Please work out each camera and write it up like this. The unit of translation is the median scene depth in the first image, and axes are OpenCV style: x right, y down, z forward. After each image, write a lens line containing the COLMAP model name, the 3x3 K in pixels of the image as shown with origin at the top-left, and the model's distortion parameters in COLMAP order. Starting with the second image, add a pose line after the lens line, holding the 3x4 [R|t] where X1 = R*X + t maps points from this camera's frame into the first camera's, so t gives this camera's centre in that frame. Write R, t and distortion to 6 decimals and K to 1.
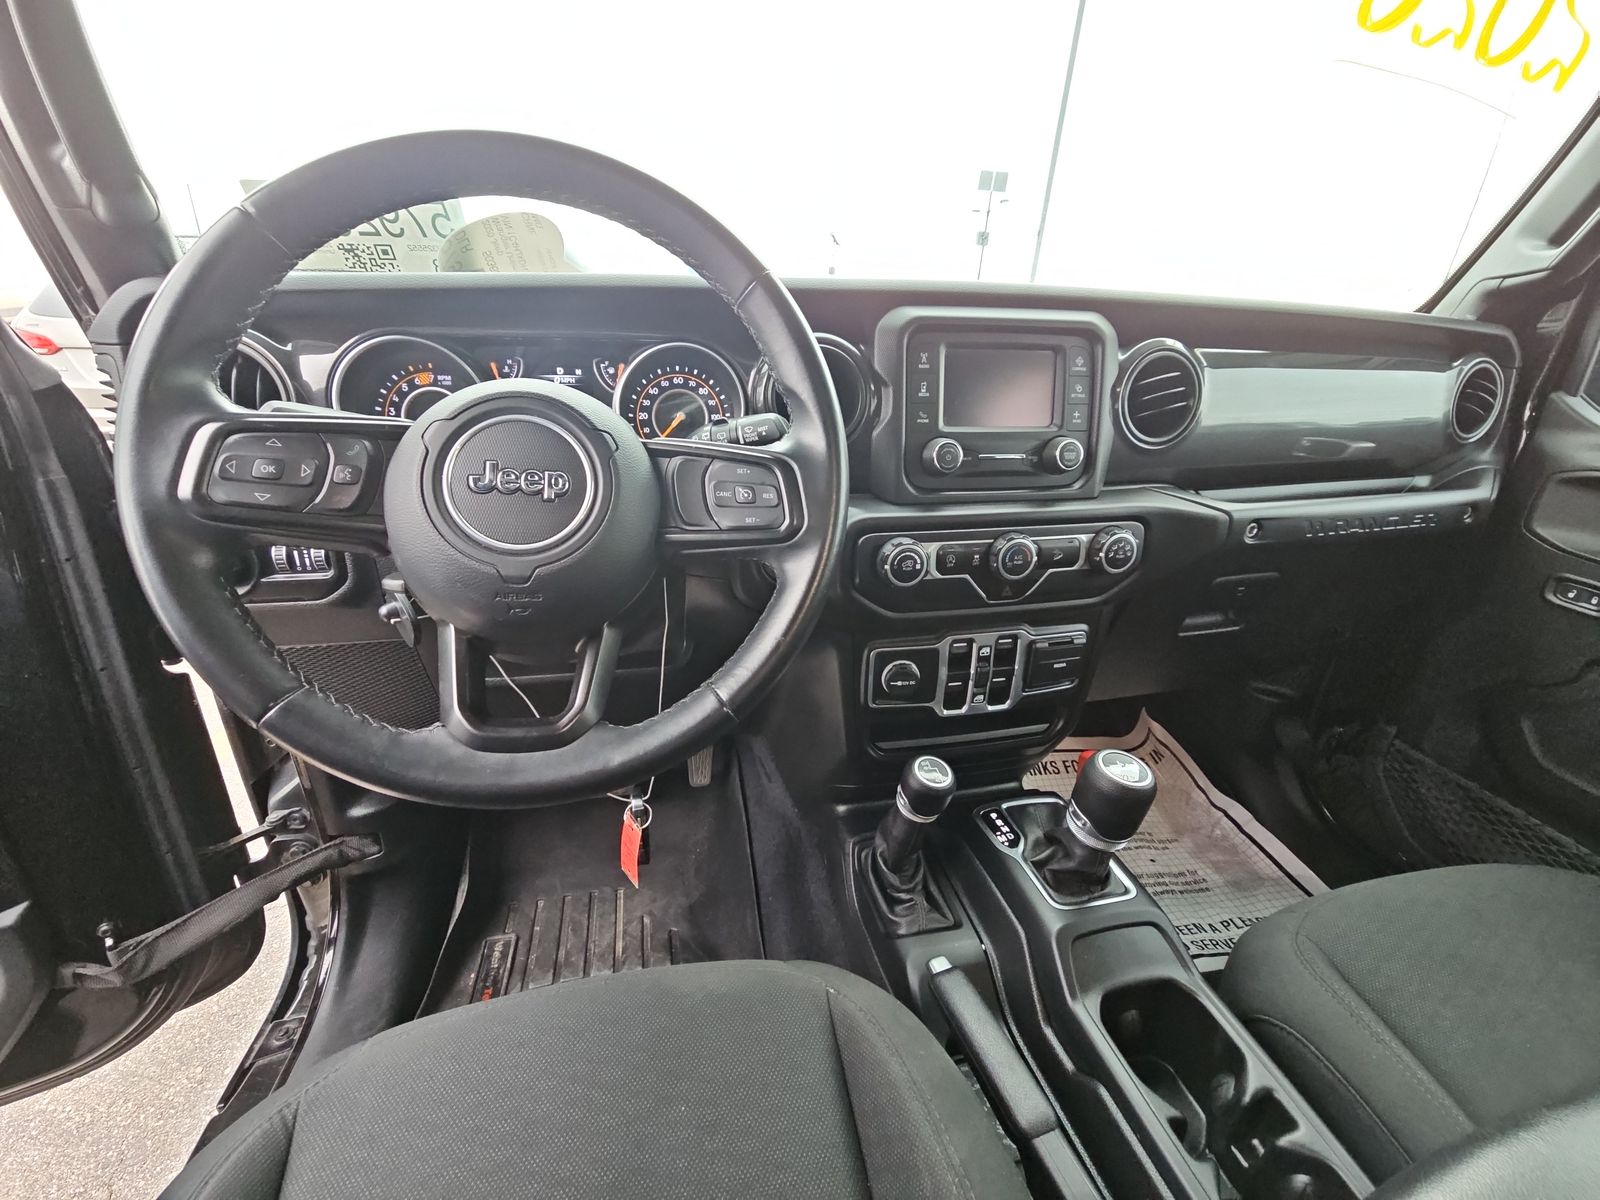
lens RADIAL K [[660.9, 0, 796.9], [0, 660.9, 602.9], [0, 0, 1]] dist [0.000161, -0.000179]
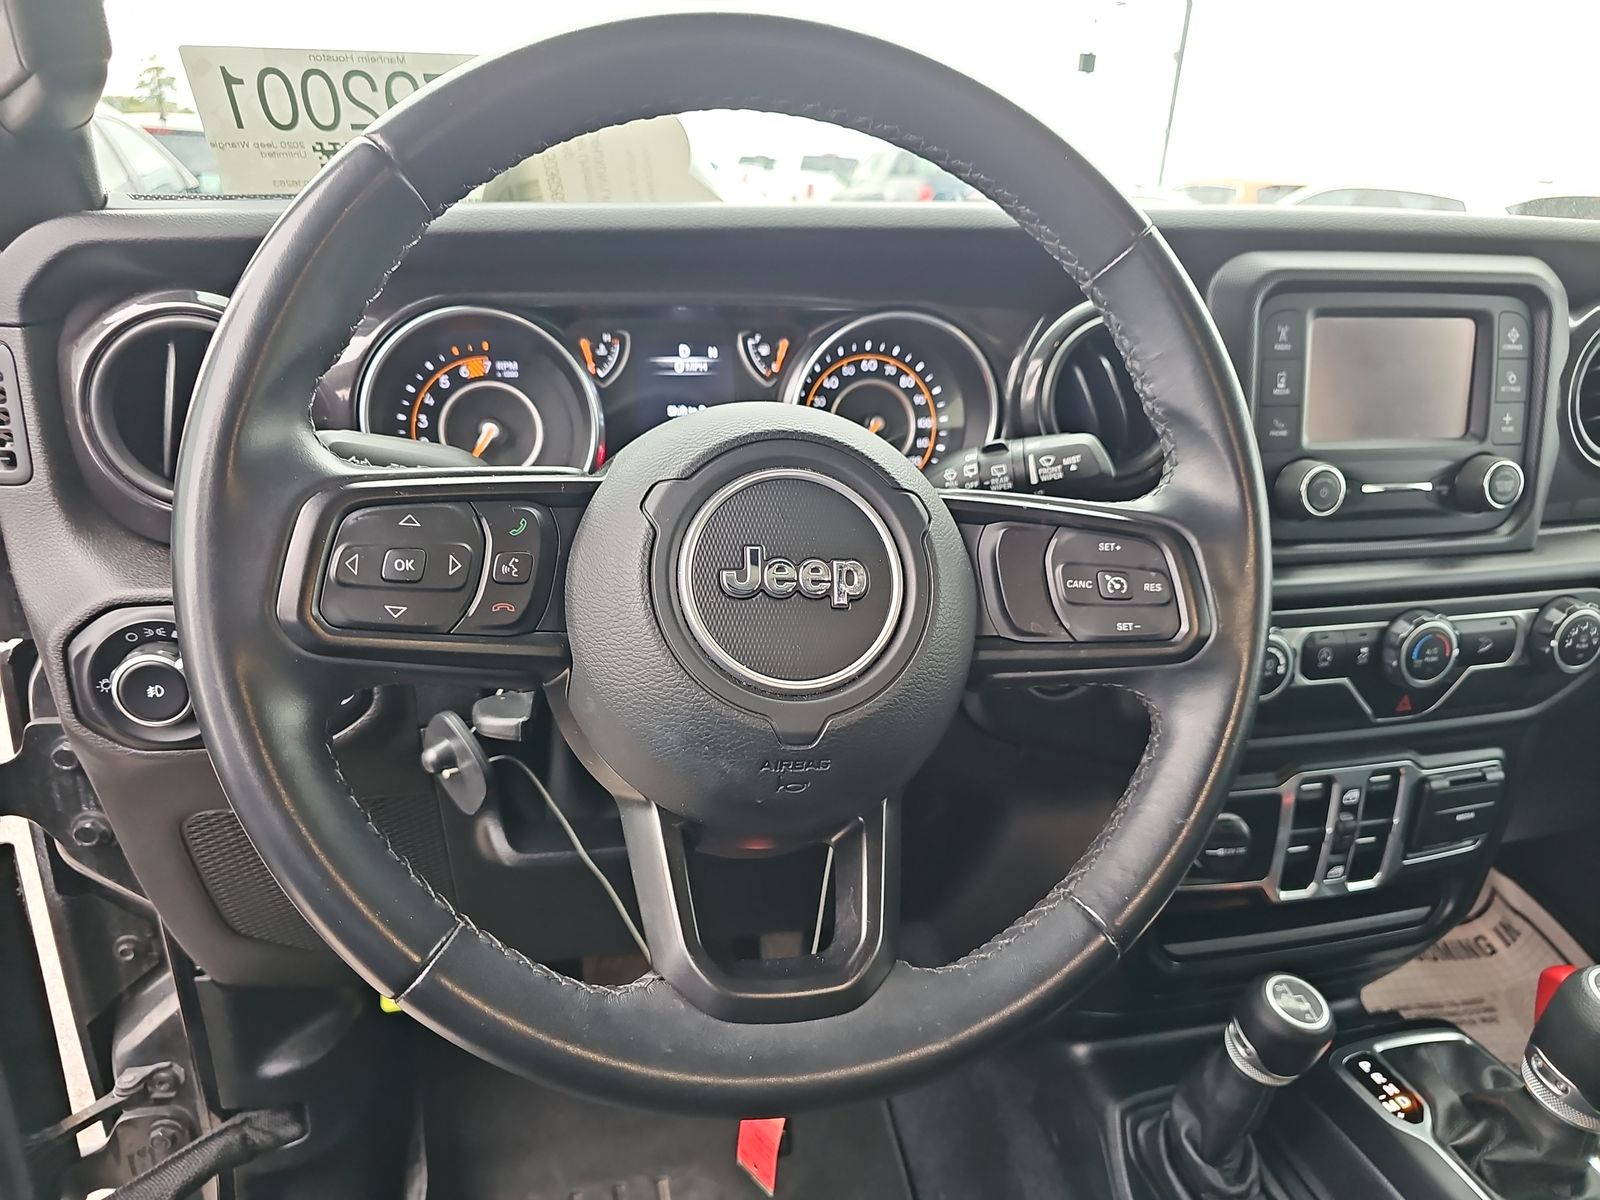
lens RADIAL K [[1088.1, 0, 779.4], [0, 1088.1, 606.5], [0, 0, 1]] dist [0.027800, -0.030045]
pose [[0.999596, -0.005778, 0.027821, -0.293485], [0.006671, 0.999462, -0.032107, -0.079136], [-0.027621, 0.032280, 0.999097, -0.007925]]
